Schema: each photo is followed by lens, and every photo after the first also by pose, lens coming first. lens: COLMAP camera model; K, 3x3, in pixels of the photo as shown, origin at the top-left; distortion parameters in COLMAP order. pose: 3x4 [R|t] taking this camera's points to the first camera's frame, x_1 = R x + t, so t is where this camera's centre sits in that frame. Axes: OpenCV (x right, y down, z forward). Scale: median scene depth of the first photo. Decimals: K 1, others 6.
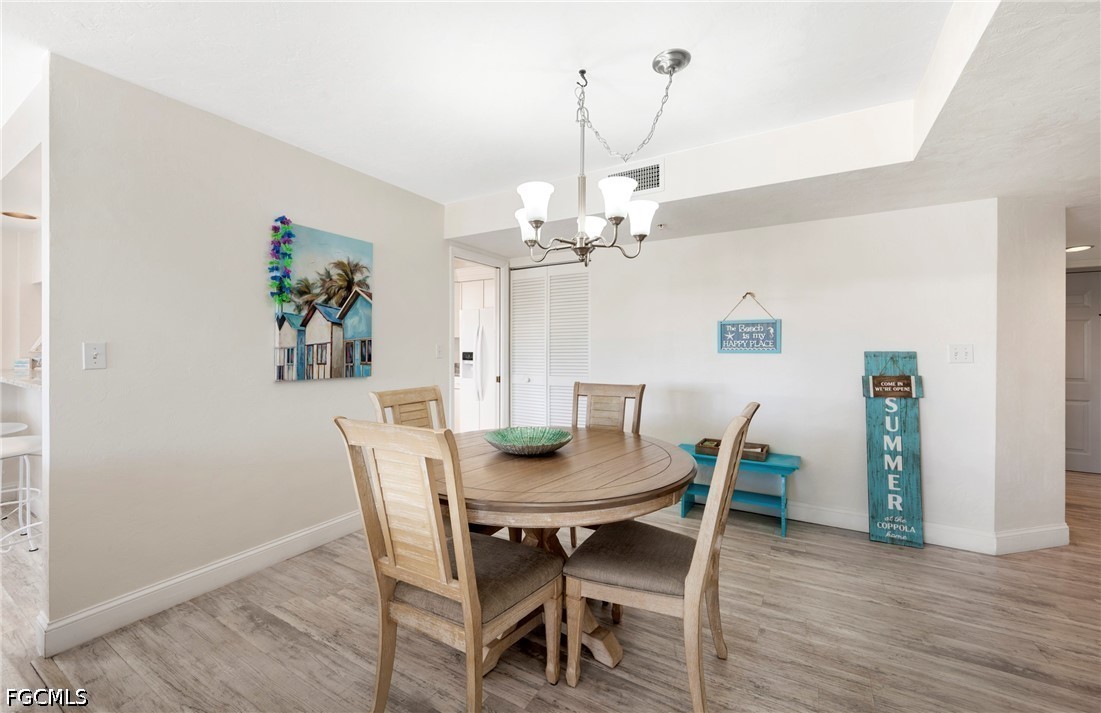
lens RADIAL K [[436.5, 0, 548.2], [0, 436.5, 354.7], [0, 0, 1]] dist [0.000637, 0.000033]
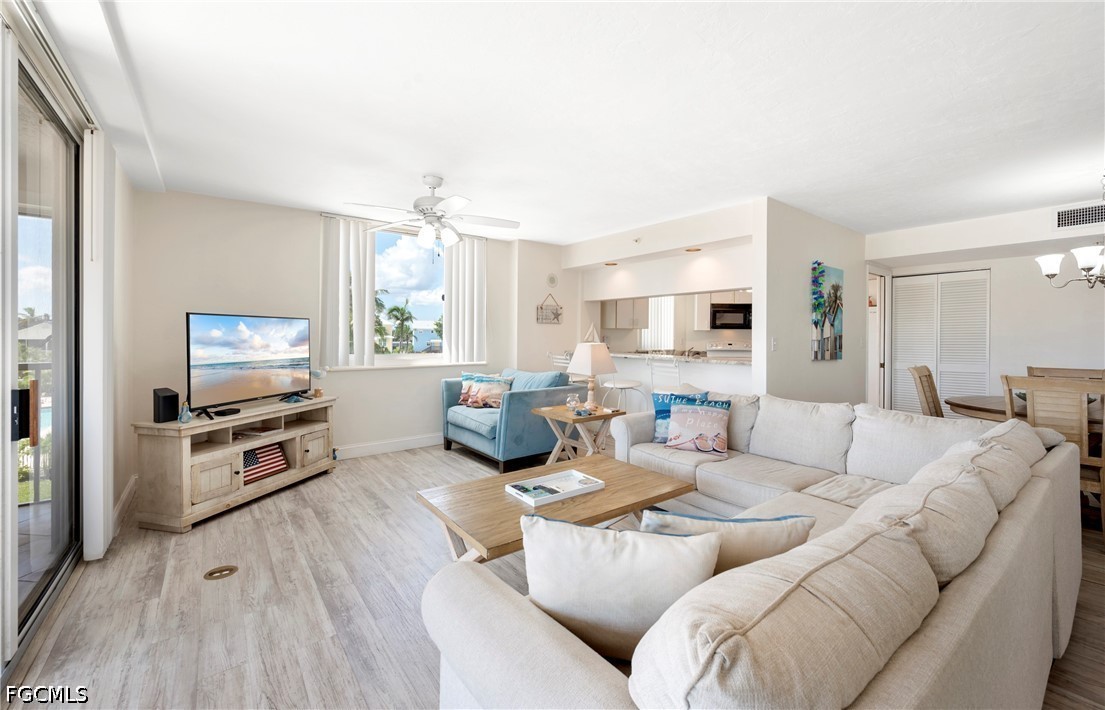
lens RADIAL K [[449.7, 0, 556.3], [0, 449.7, 343.7], [0, 0, 1]] dist [-0.002814, -0.000185]
pose [[0.931428, 0.010554, -0.363772, -0.821904], [-0.011701, 0.999931, -0.000950, 0.009966], [0.363737, 0.005141, 0.931488, -0.860929]]
